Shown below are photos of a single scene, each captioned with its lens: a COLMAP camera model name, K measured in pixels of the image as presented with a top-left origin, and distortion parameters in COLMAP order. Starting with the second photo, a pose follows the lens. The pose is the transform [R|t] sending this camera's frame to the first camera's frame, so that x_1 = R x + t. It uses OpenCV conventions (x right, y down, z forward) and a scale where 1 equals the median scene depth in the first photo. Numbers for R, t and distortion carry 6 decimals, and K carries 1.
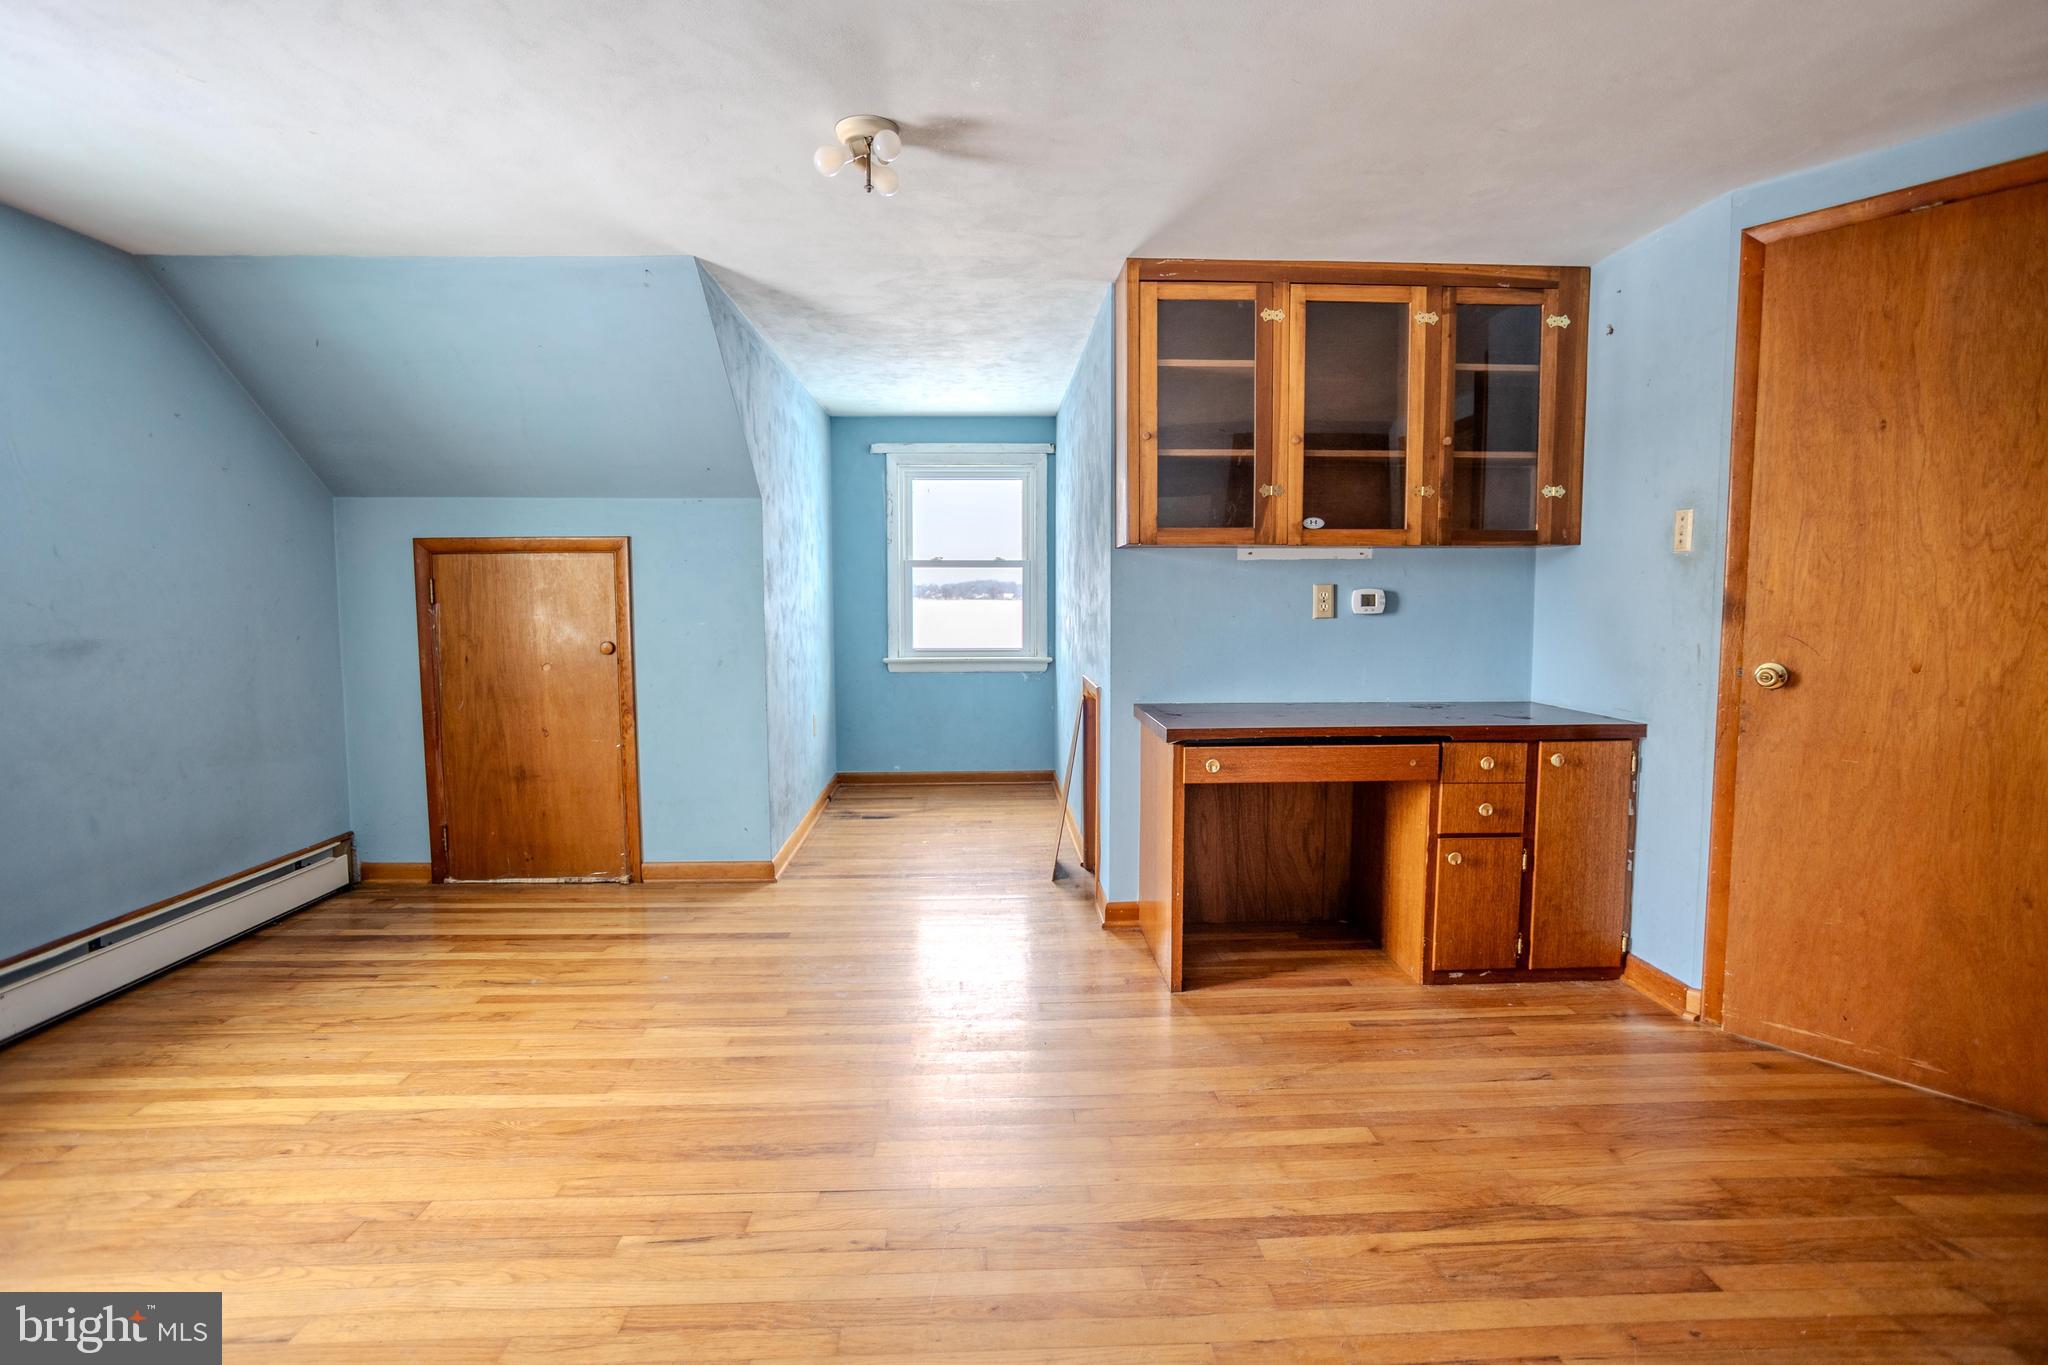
lens RADIAL K [[987.0, 0, 1021.1], [0, 987.0, 667.8], [0, 0, 1]] dist [-0.050761, 0.029290]
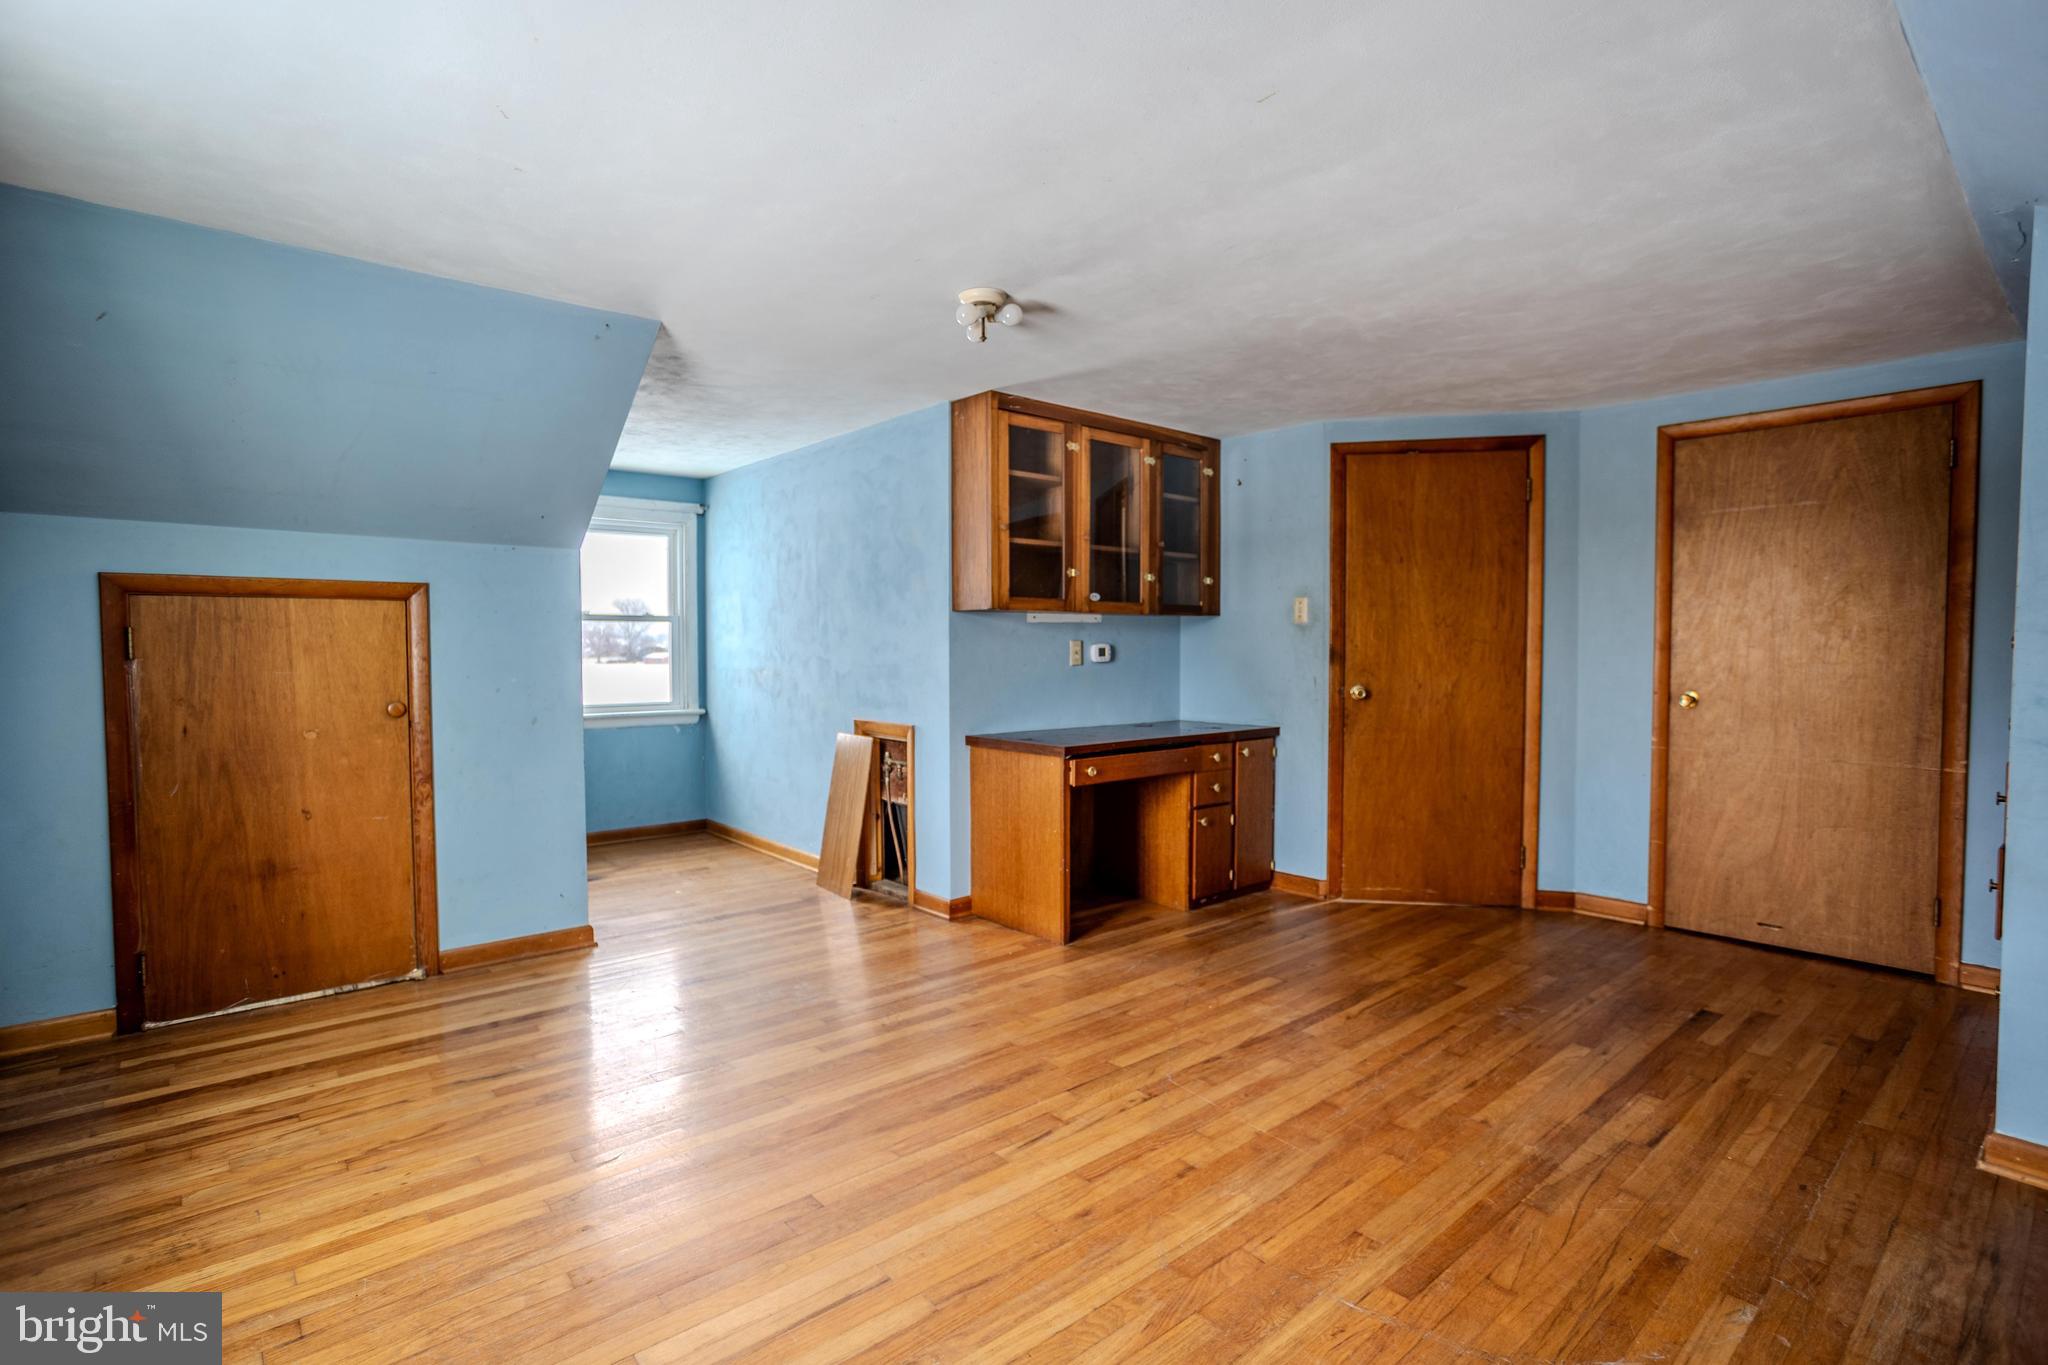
lens RADIAL K [[987.0, 0, 1026.3], [0, 987.0, 679.5], [0, 0, 1]] dist [-0.050761, 0.029290]
pose [[0.780624, -0.019308, 0.624703, -0.755956], [0.046396, 0.998555, -0.027112, 0.003613], [-0.623277, 0.050148, 0.780392, -0.035000]]
